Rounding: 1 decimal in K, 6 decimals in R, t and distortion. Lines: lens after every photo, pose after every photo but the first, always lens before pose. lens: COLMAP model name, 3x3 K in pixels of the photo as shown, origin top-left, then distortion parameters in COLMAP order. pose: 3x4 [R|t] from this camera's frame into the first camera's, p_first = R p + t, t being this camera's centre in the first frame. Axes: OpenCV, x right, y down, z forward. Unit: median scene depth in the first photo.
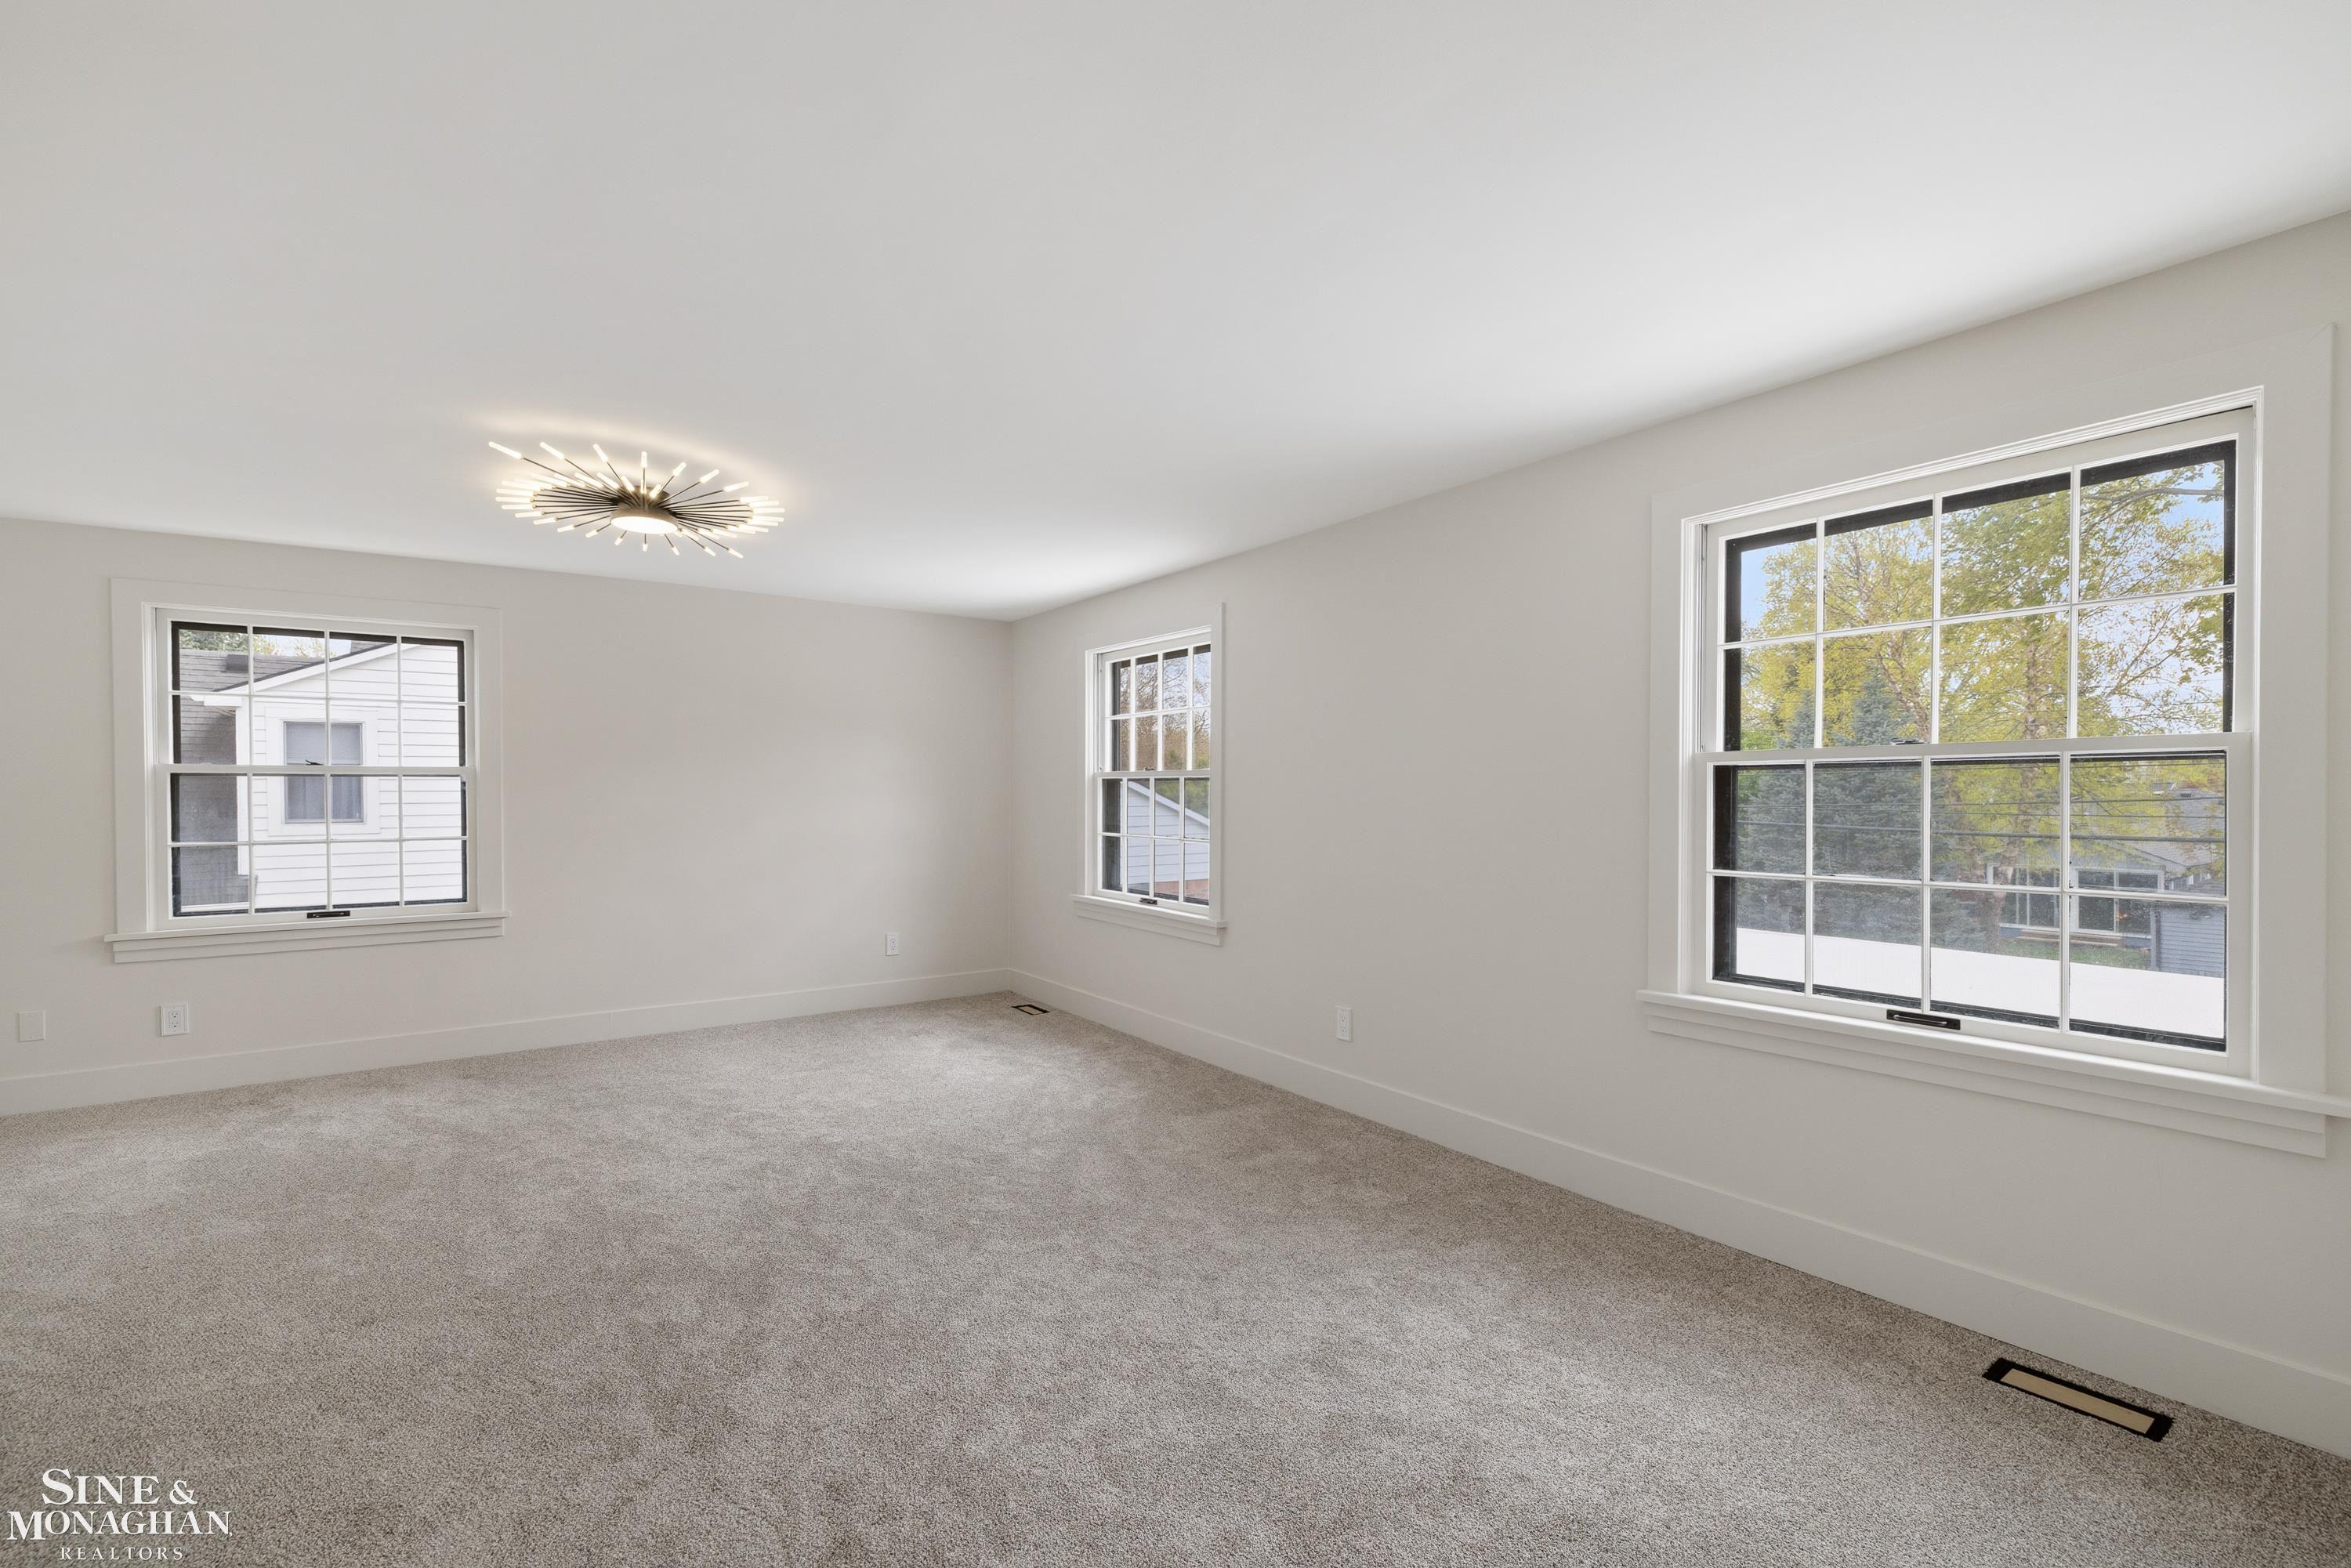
lens RADIAL K [[1012.9, 0, 1183.1], [0, 1012.9, 779.6], [0, 0, 1]] dist [0.000532, -0.000306]
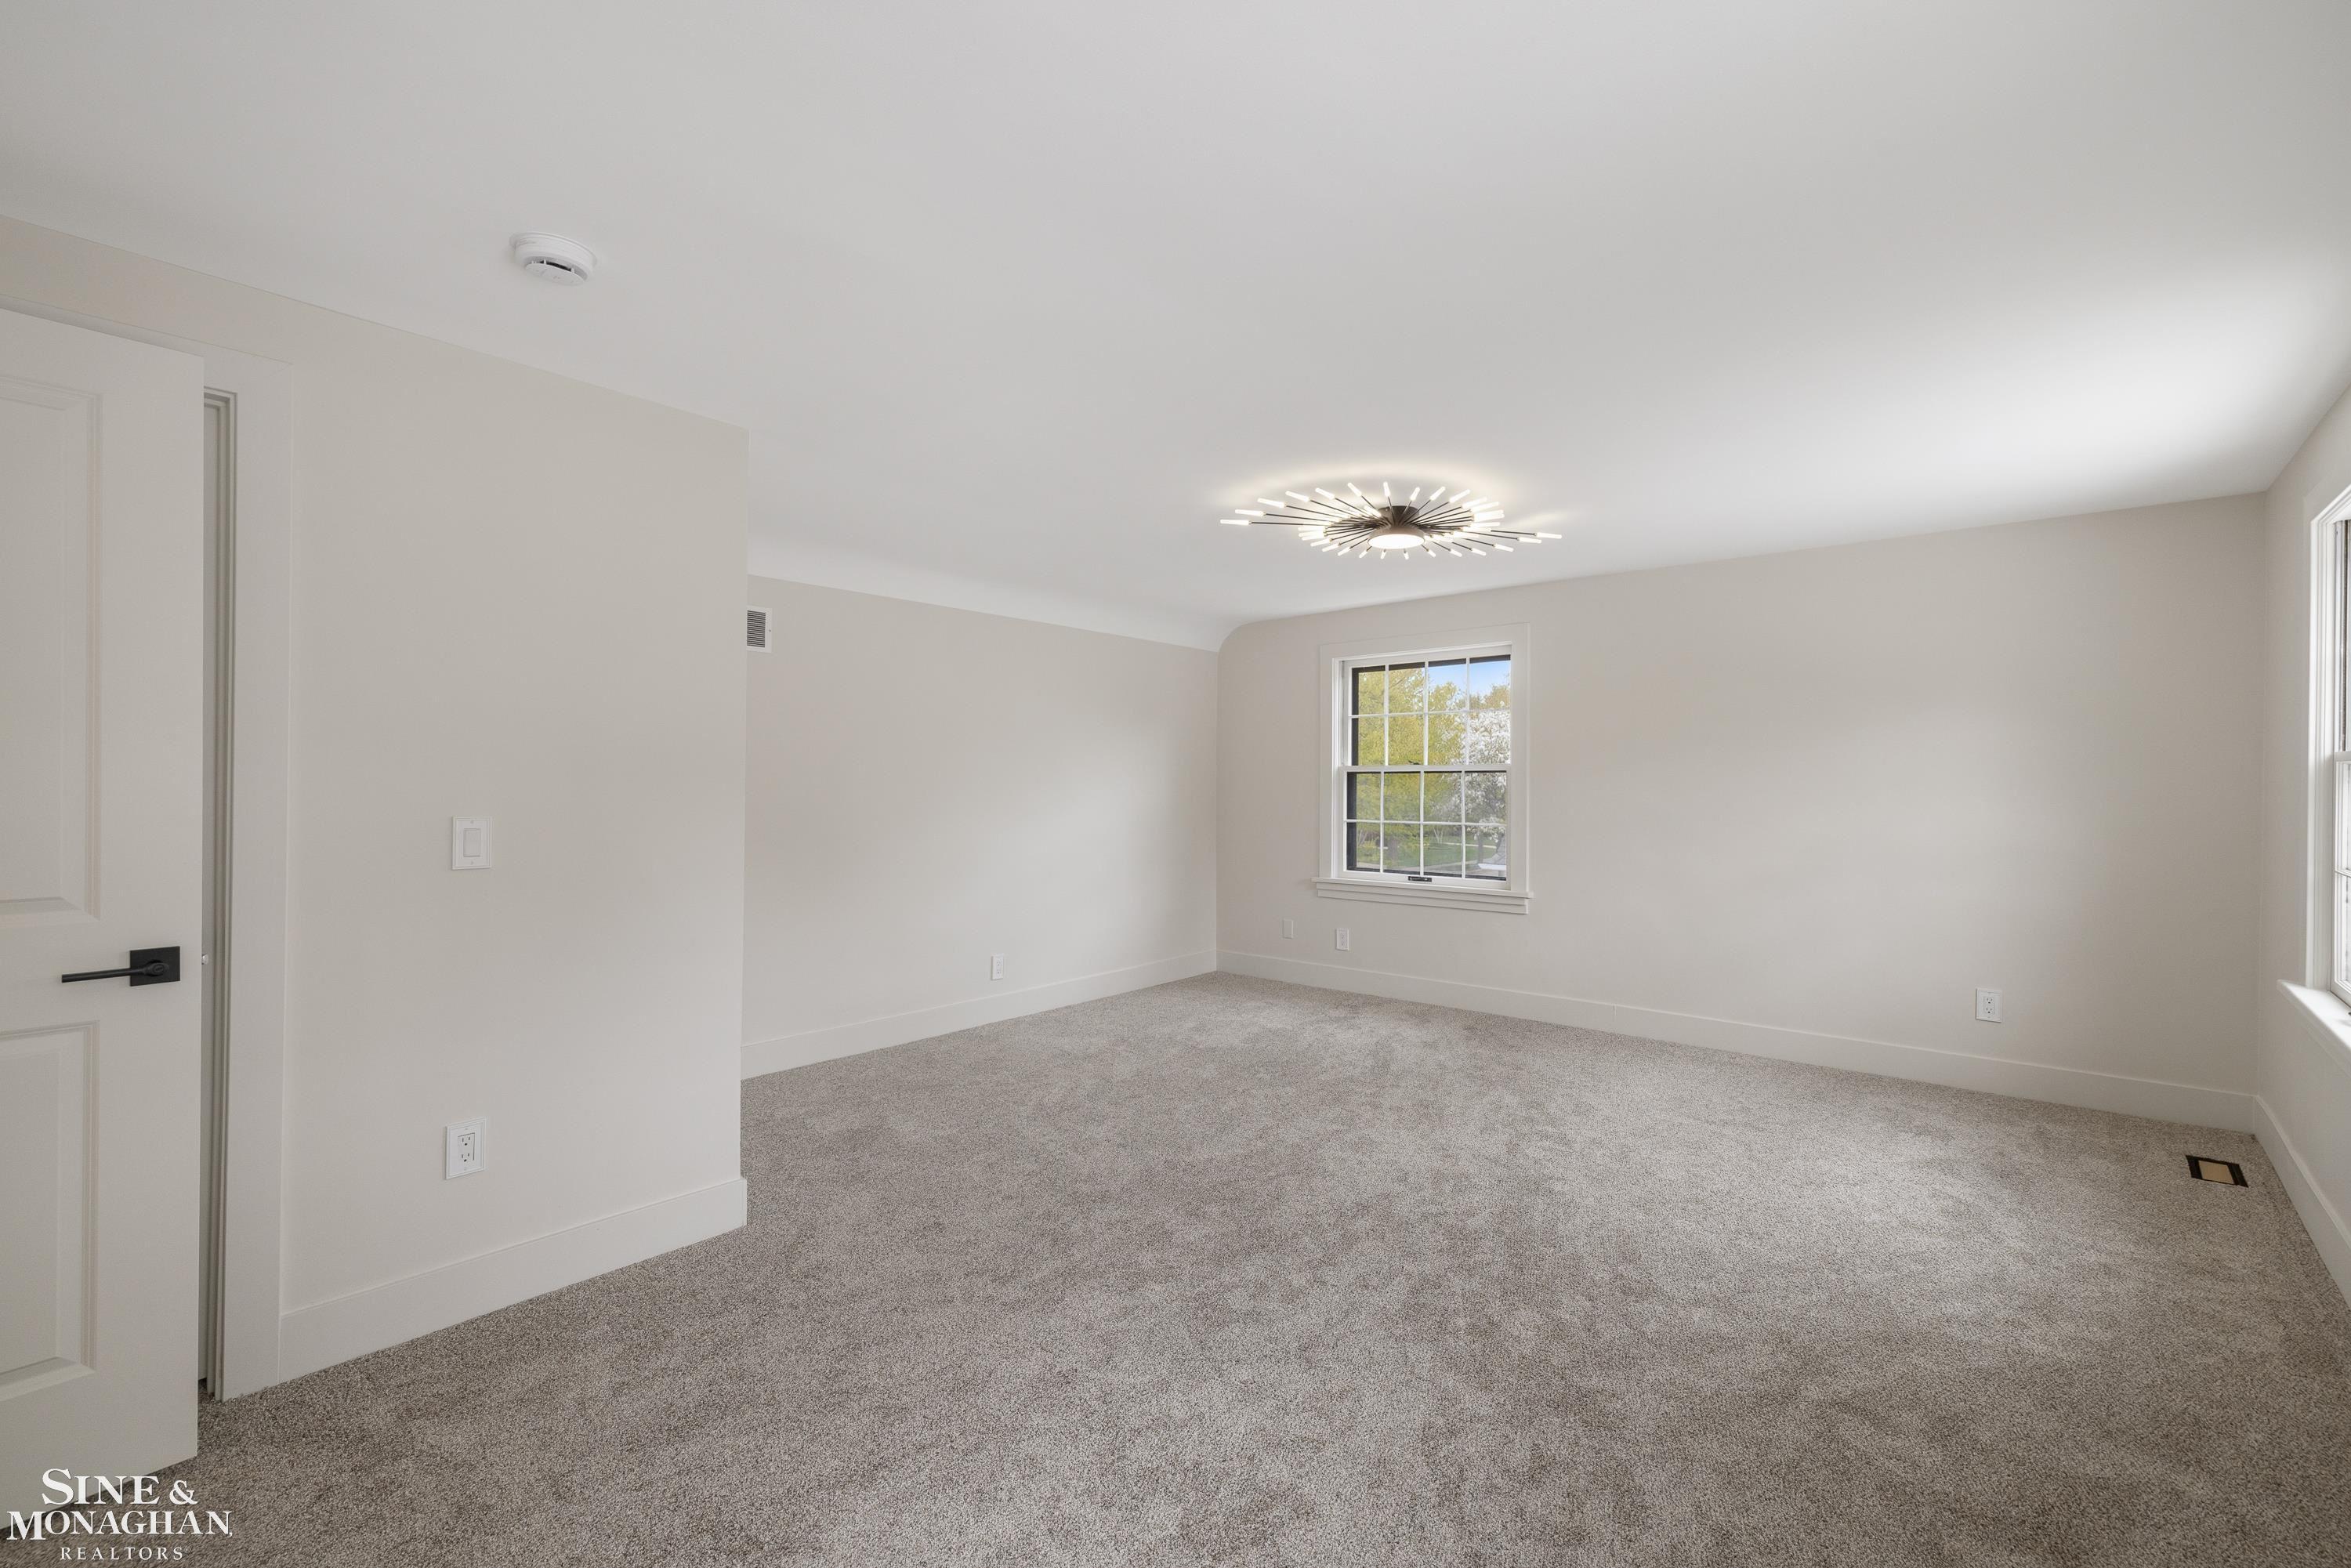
lens RADIAL K [[1012.9, 0, 1183.1], [0, 1012.9, 779.6], [0, 0, 1]] dist [0.000532, -0.000306]
pose [[0.241527, 0.000265, -0.970394, 0.436985], [0.009721, 0.999949, 0.002693, -0.002417], [0.970345, -0.010084, 0.241512, 0.489148]]
